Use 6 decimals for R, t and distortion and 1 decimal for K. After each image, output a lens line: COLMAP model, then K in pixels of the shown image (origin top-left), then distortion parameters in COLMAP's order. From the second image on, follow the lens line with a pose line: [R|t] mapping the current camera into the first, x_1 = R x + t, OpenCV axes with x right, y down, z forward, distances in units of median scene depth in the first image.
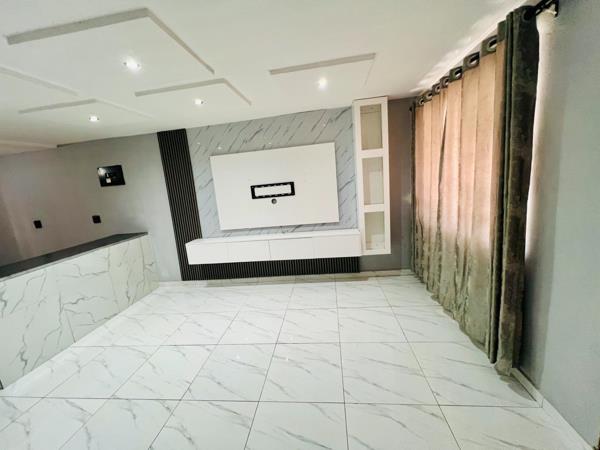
lens RADIAL K [[238.7, 0, 298.4], [0, 238.7, 223.7], [0, 0, 1]] dist [0.001051, -0.000059]
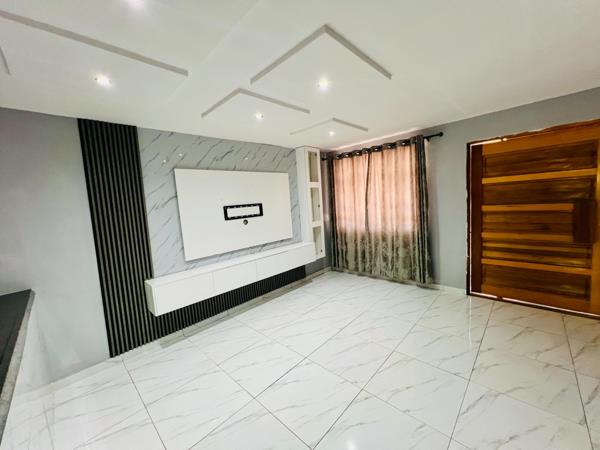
lens RADIAL K [[238.7, 0, 298.4], [0, 238.7, 223.7], [0, 0, 1]] dist [0.001051, -0.000059]
pose [[0.614626, -0.026595, 0.788370, -0.759110], [0.157853, 0.983363, -0.089891, 0.036931], [-0.772863, 0.179696, 0.608599, 0.229342]]
